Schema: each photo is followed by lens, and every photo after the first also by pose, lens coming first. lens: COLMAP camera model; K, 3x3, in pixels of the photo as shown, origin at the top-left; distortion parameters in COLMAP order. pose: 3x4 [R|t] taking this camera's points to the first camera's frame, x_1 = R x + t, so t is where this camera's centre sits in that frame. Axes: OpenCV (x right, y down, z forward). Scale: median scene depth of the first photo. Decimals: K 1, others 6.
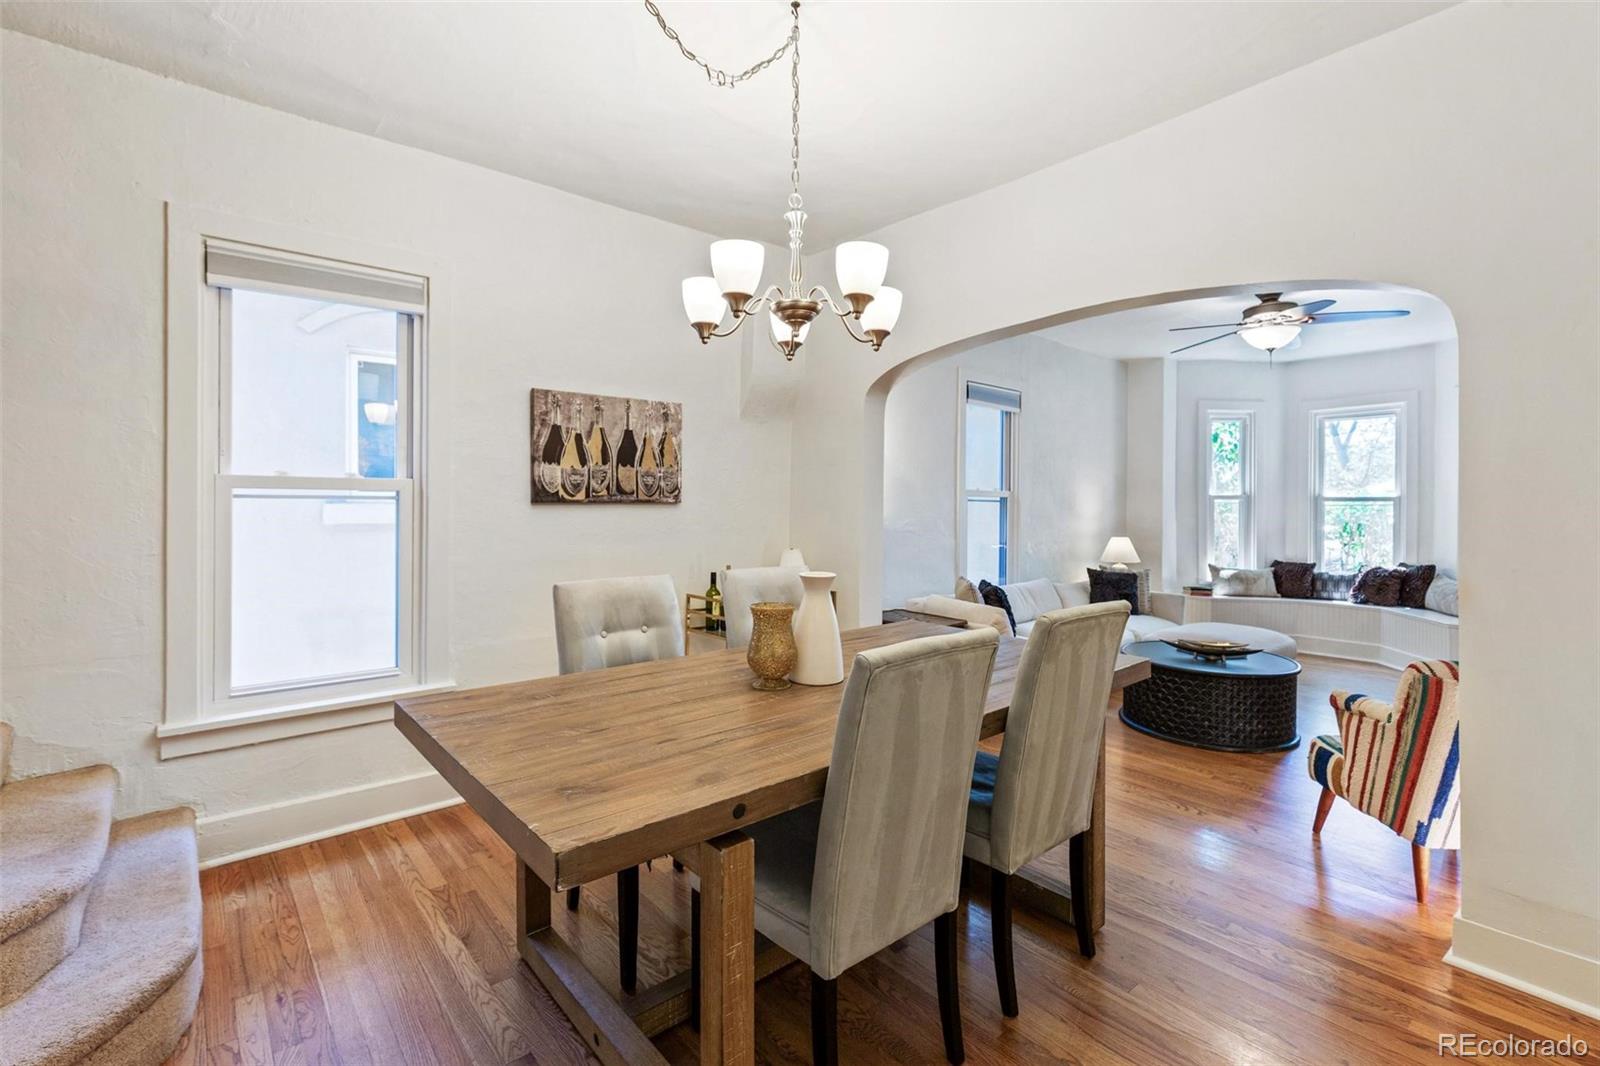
lens RADIAL K [[744.1, 0, 801.6], [0, 744.1, 505.7], [0, 0, 1]] dist [0.009331, -0.003204]
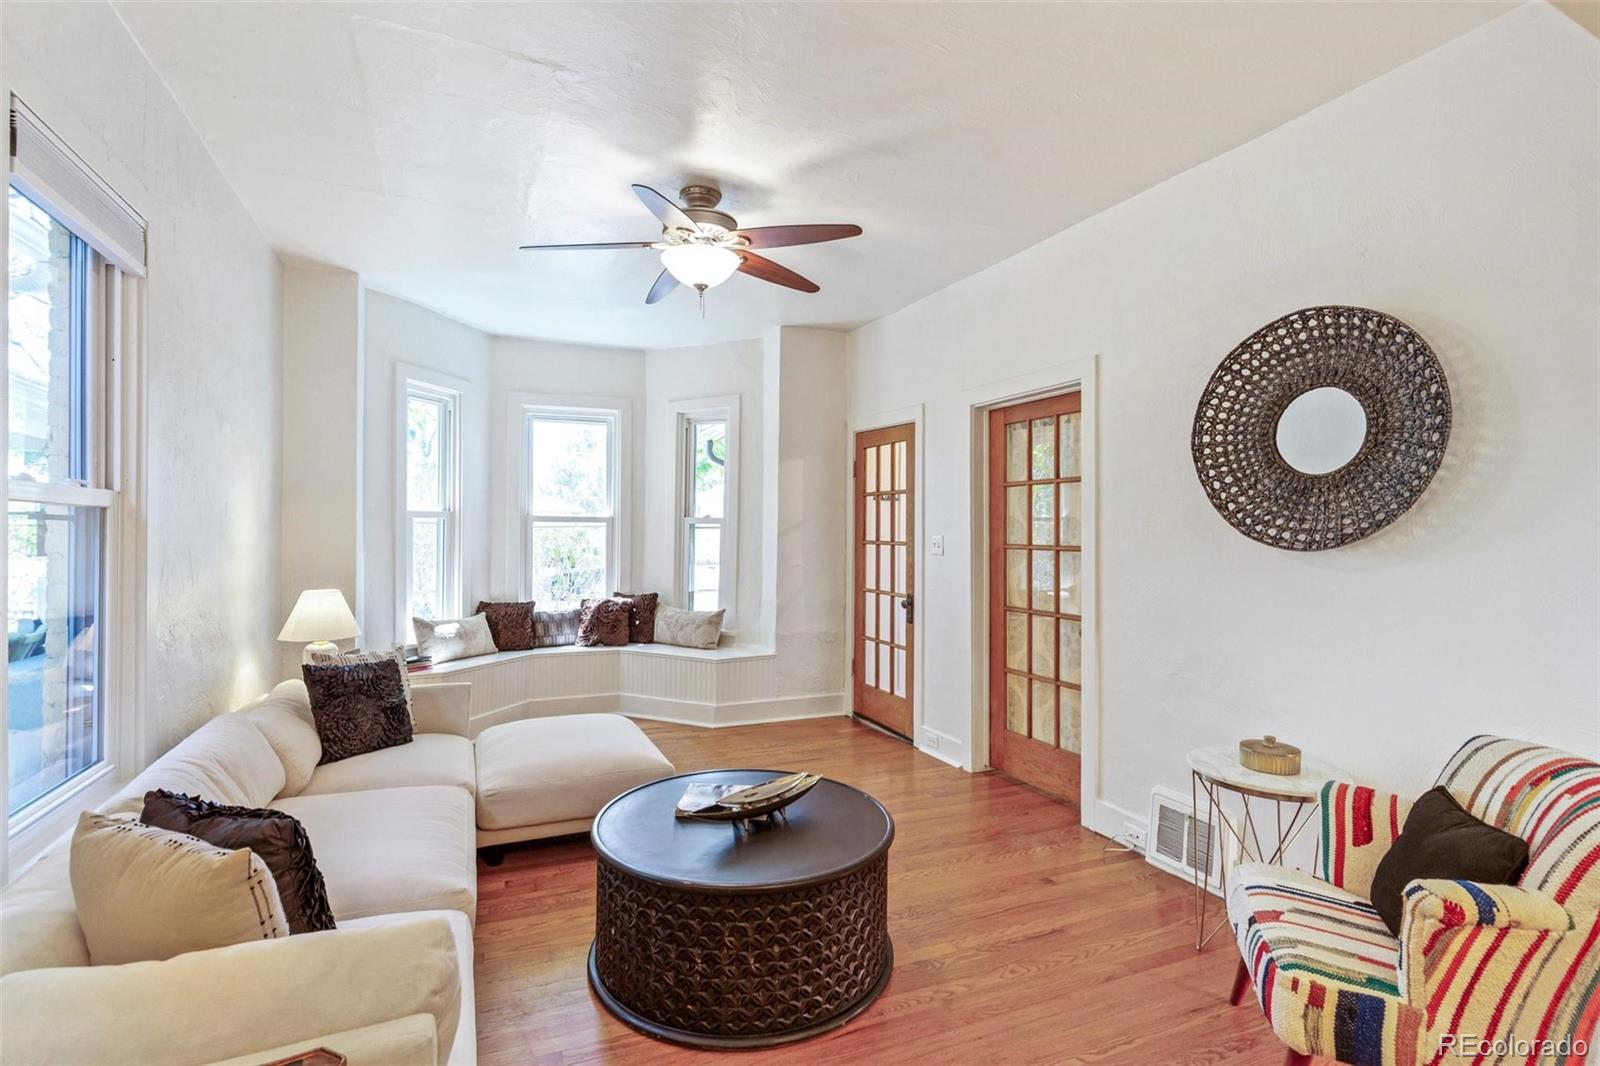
lens RADIAL K [[744.1, 0, 791.1], [0, 744.1, 530.1], [0, 0, 1]] dist [0.009331, -0.003204]
pose [[0.294124, -0.006617, 0.955744, 0.051016], [-0.004847, 0.999953, 0.008415, -0.007815], [-0.955755, -0.007107, 0.294078, 0.902838]]
